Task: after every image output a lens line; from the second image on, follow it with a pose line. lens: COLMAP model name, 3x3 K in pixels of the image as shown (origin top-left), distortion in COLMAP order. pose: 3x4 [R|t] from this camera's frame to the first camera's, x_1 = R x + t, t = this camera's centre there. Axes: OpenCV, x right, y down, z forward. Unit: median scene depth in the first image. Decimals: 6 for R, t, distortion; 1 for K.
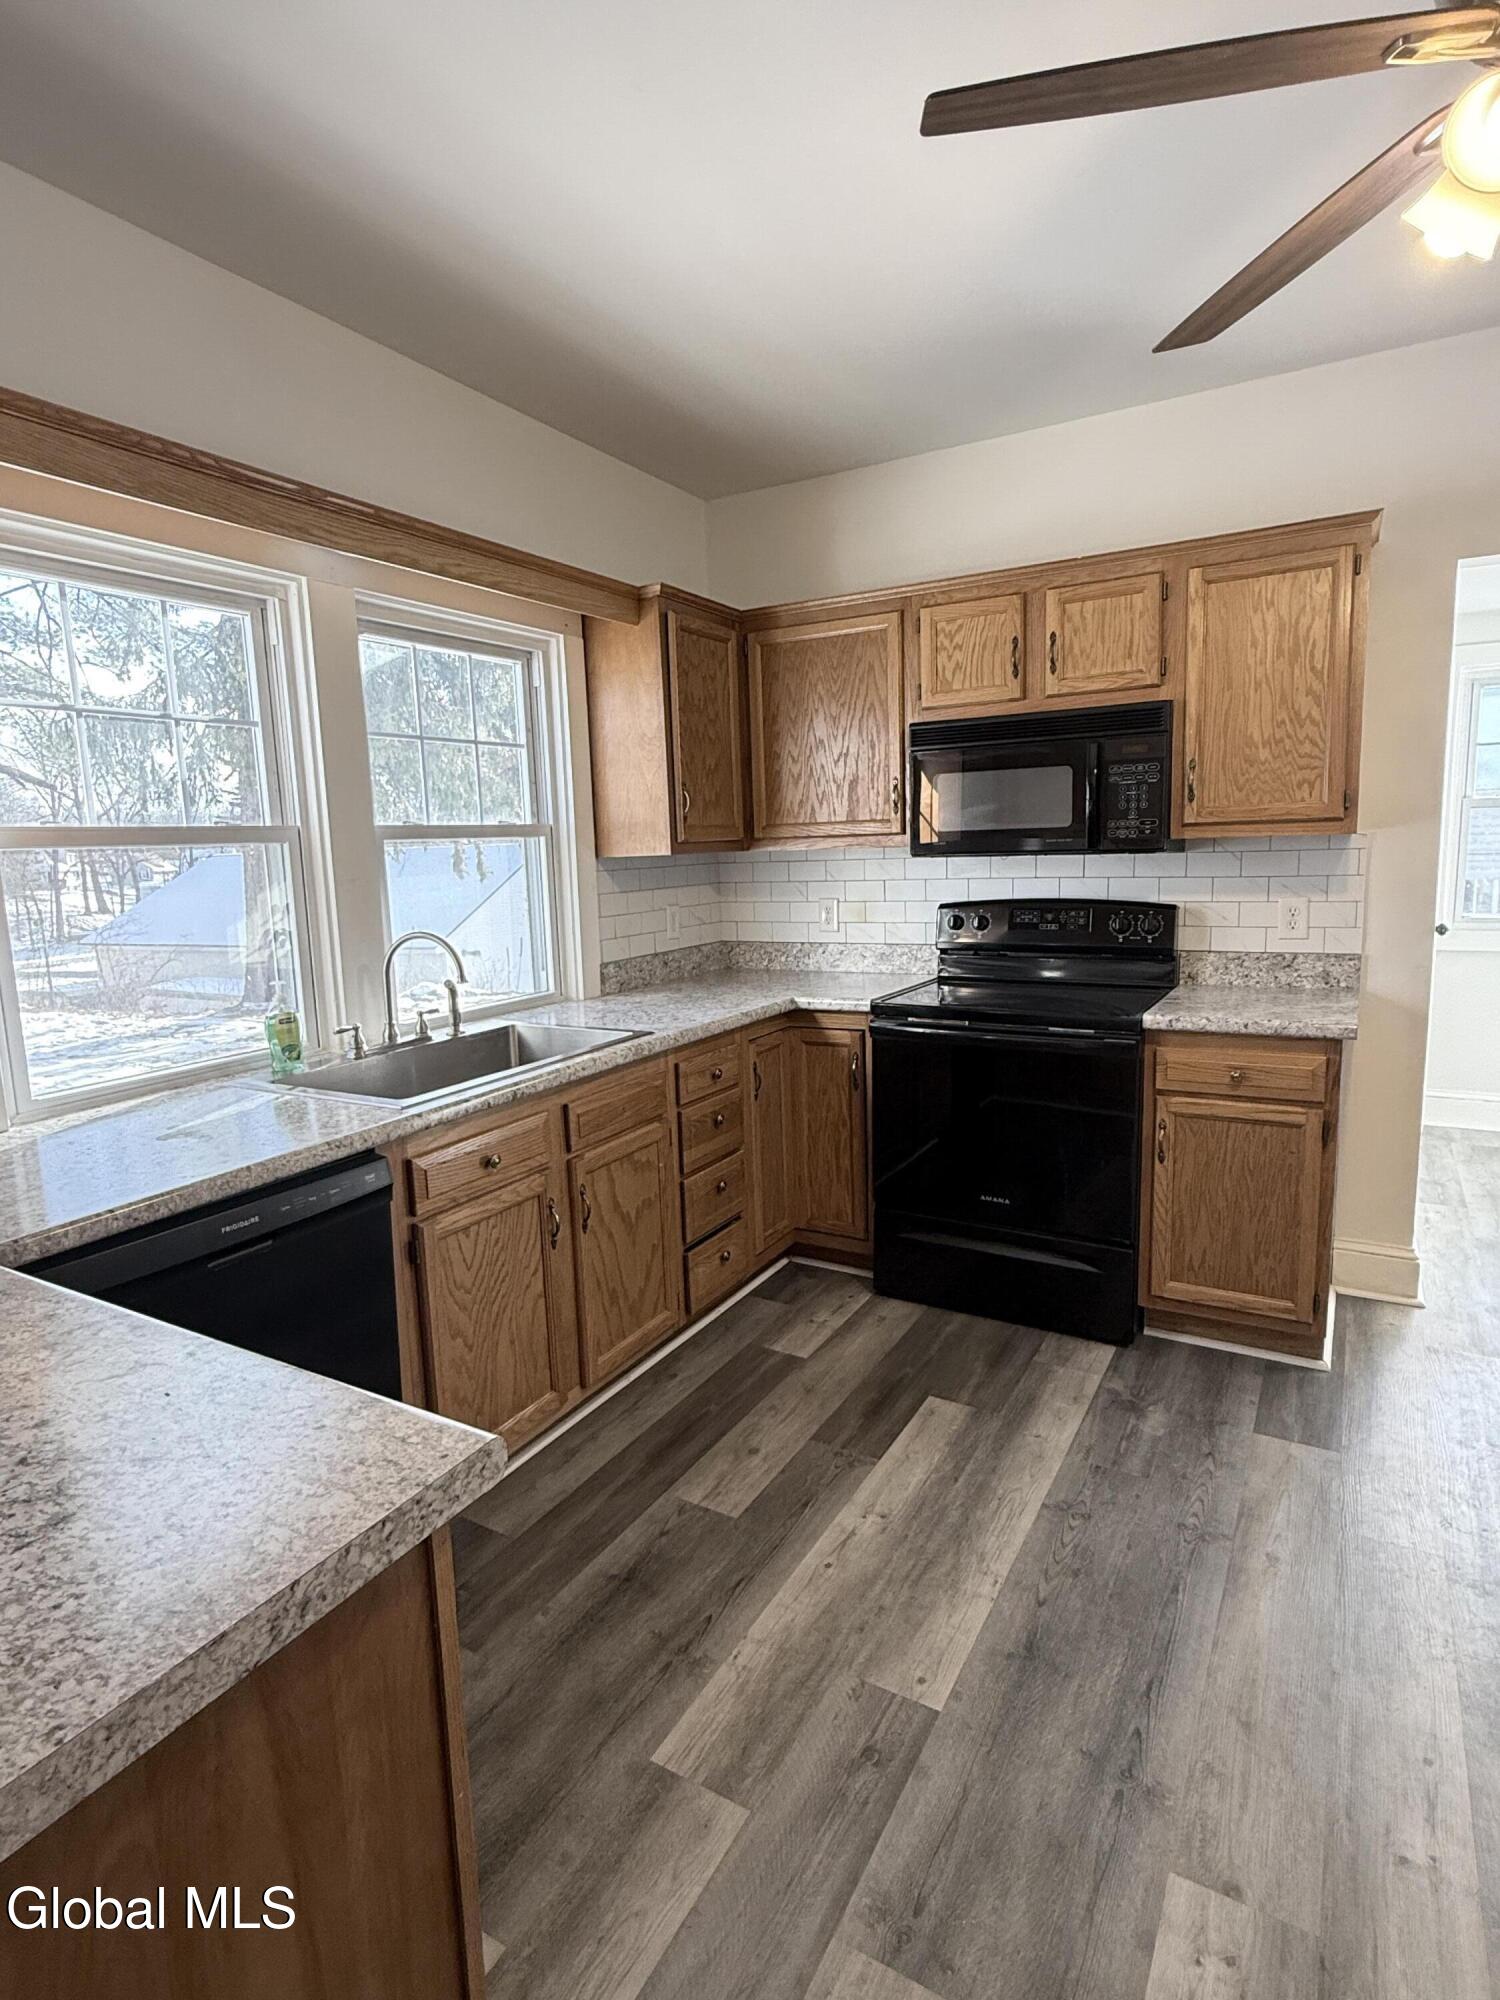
lens RADIAL K [[1059.9, 0, 745.8], [0, 1059.9, 999.6], [0, 0, 1]] dist [0.003547, -0.001462]
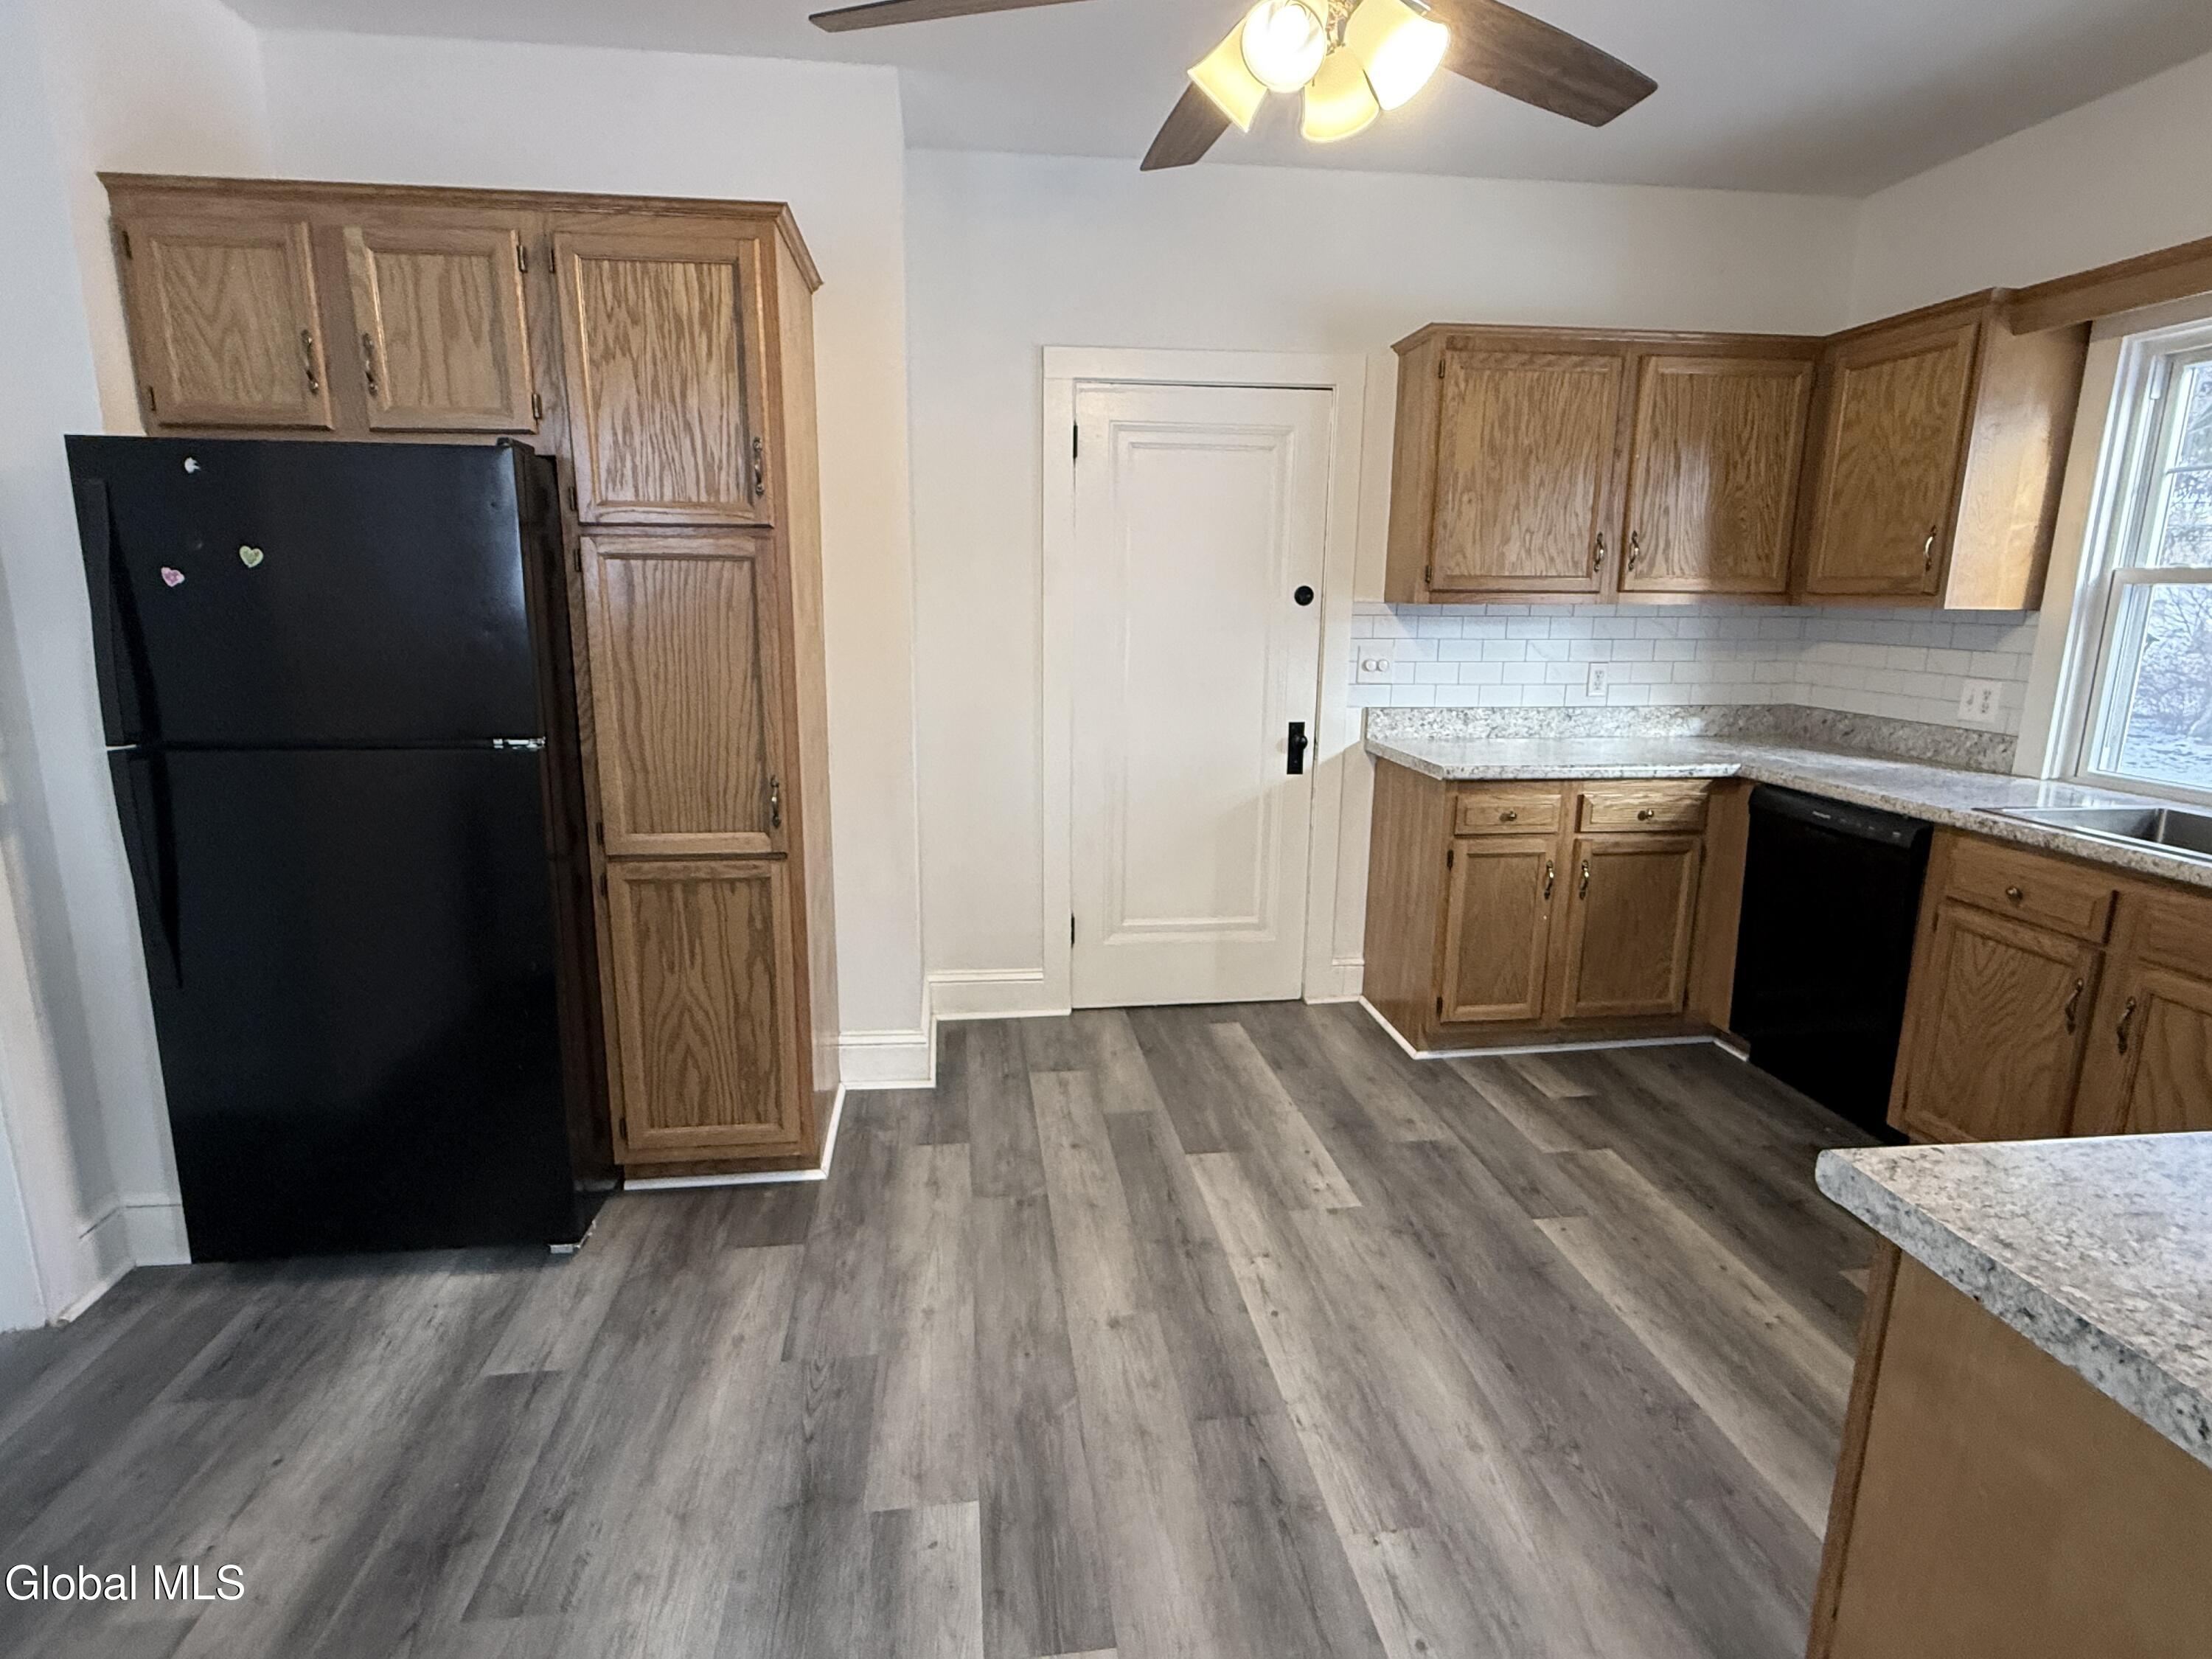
lens RADIAL K [[1172.3, 0, 1108.2], [0, 1172.3, 841.0], [0, 0, 1]] dist [0.003547, -0.001462]
pose [[-0.793260, 0.152053, -0.589591, 1.480470], [-0.078163, 0.934875, 0.346265, -0.295147], [0.603845, 0.320762, -0.729714, 1.645288]]
